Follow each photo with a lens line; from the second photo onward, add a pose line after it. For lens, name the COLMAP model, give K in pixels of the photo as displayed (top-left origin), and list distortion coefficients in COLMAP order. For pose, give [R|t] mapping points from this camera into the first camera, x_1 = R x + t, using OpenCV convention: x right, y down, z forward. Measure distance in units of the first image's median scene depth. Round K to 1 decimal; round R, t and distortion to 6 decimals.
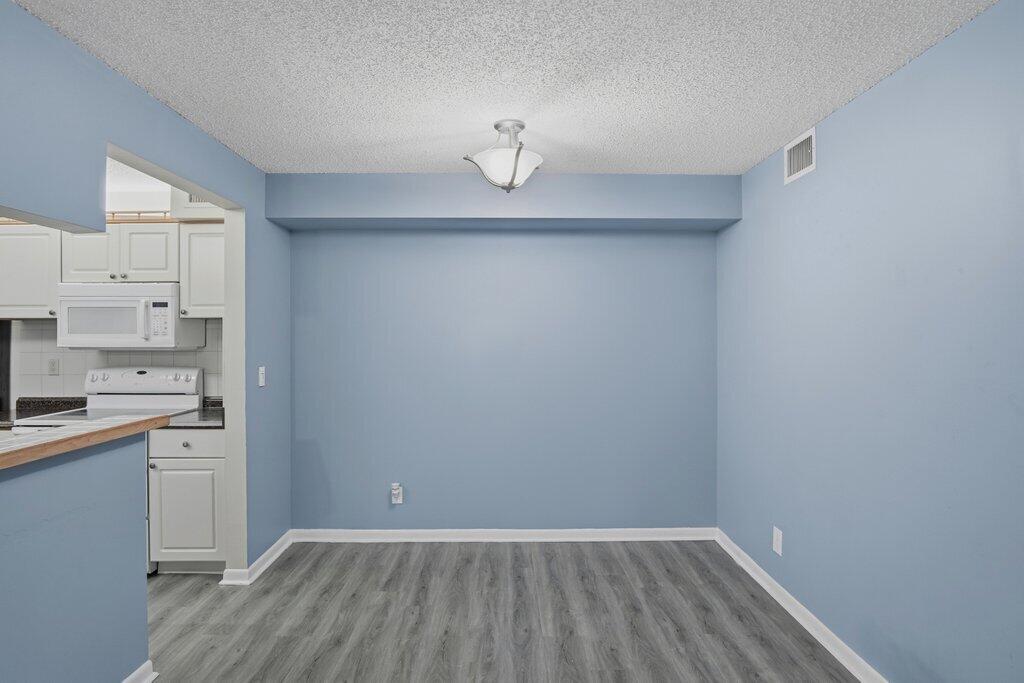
lens RADIAL K [[557.1, 0, 507.4], [0, 557.1, 330.3], [0, 0, 1]] dist [-0.023416, -0.000144]
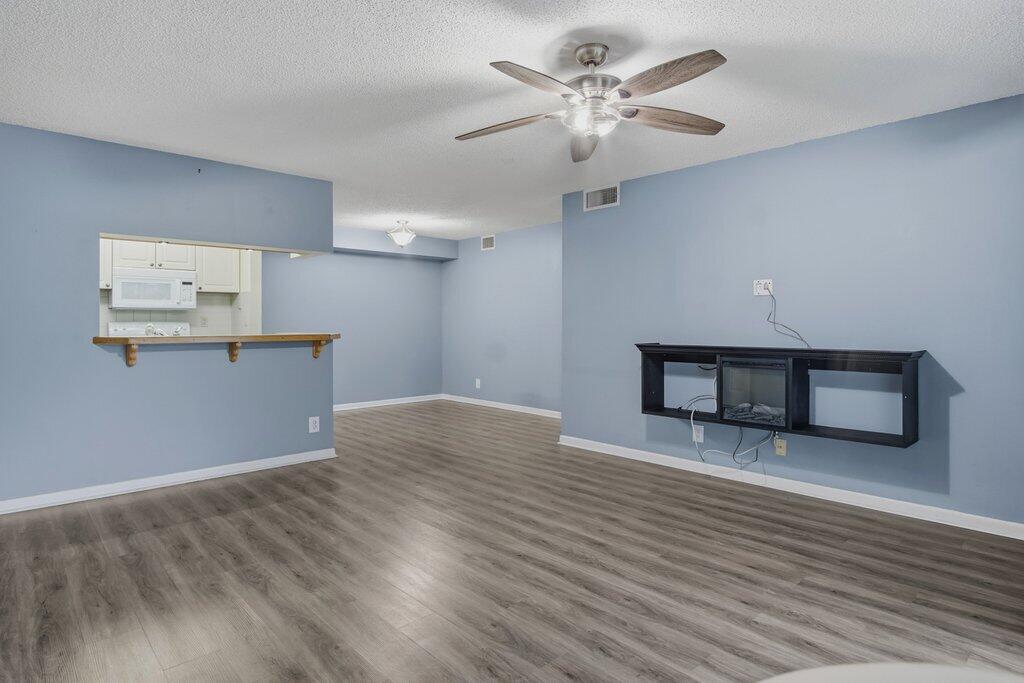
lens RADIAL K [[557.1, 0, 507.4], [0, 557.1, 330.3], [0, 0, 1]] dist [-0.023416, -0.000144]
pose [[0.742785, -0.008807, 0.669472, -1.033981], [-0.004750, 0.999819, 0.018423, 0.062541], [-0.669513, -0.016864, 0.742609, -0.936209]]
